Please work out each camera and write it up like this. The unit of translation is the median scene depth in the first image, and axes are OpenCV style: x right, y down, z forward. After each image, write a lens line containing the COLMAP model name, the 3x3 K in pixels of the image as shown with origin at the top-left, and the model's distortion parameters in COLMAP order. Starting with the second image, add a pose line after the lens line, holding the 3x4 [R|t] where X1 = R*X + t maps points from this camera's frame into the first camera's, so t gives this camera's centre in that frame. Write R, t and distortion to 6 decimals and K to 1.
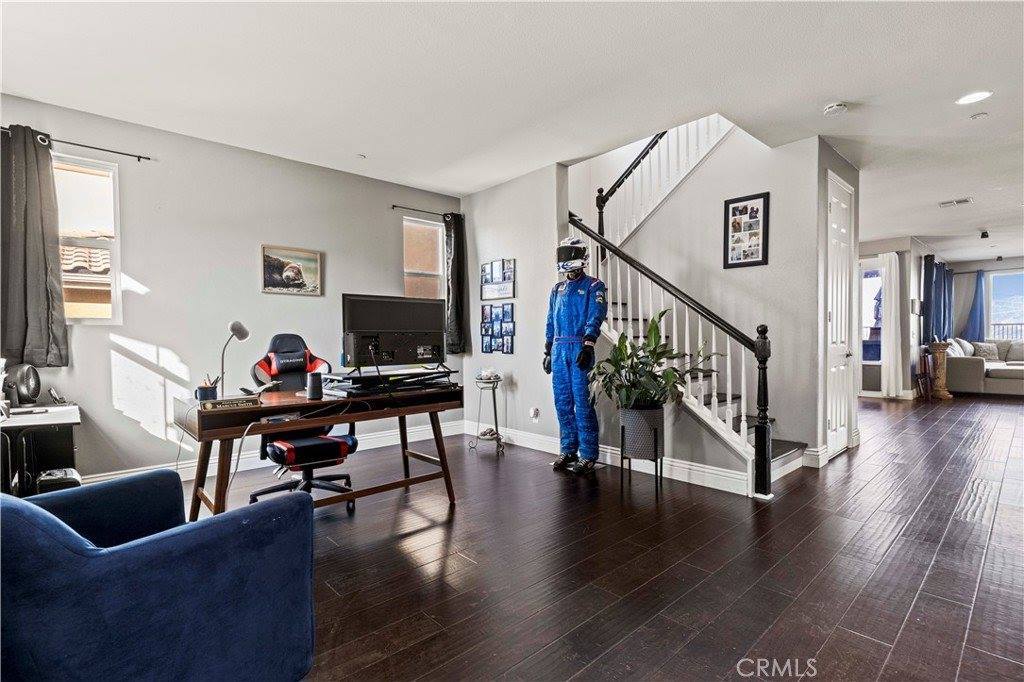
lens RADIAL K [[466.0, 0, 512.7], [0, 466.0, 351.5], [0, 0, 1]] dist [-0.002318, -0.000154]
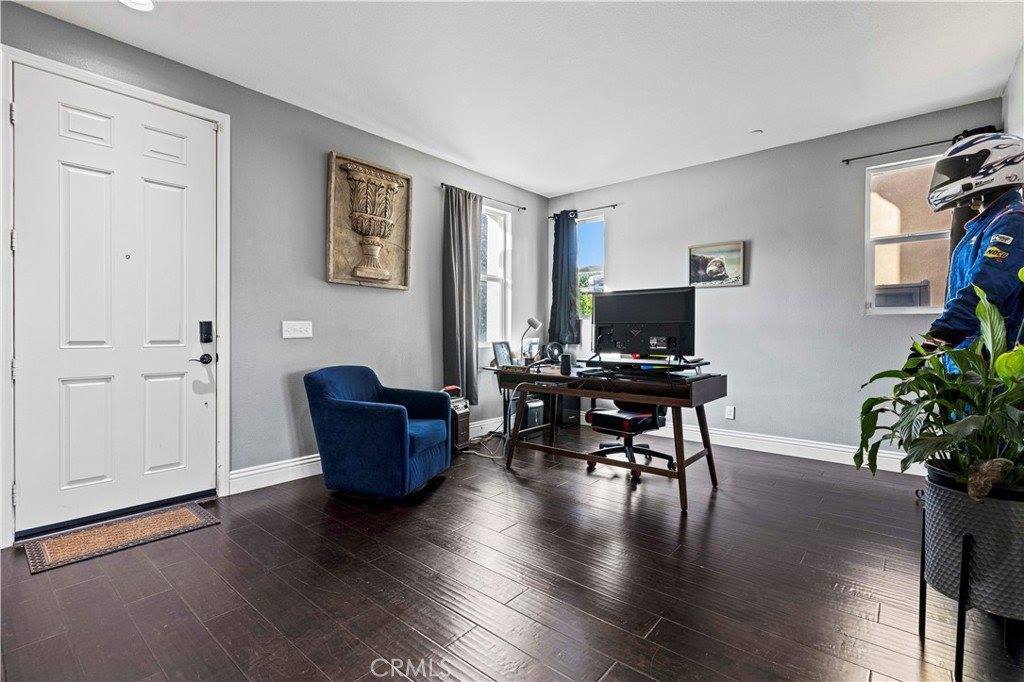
lens RADIAL K [[466.0, 0, 511.2], [0, 466.0, 336.8], [0, 0, 1]] dist [-0.002318, -0.000154]
pose [[0.138840, 0.025318, -0.989991, 0.530652], [-0.030596, 0.999306, 0.021265, -0.017005], [0.989842, 0.027337, 0.139518, 0.398141]]
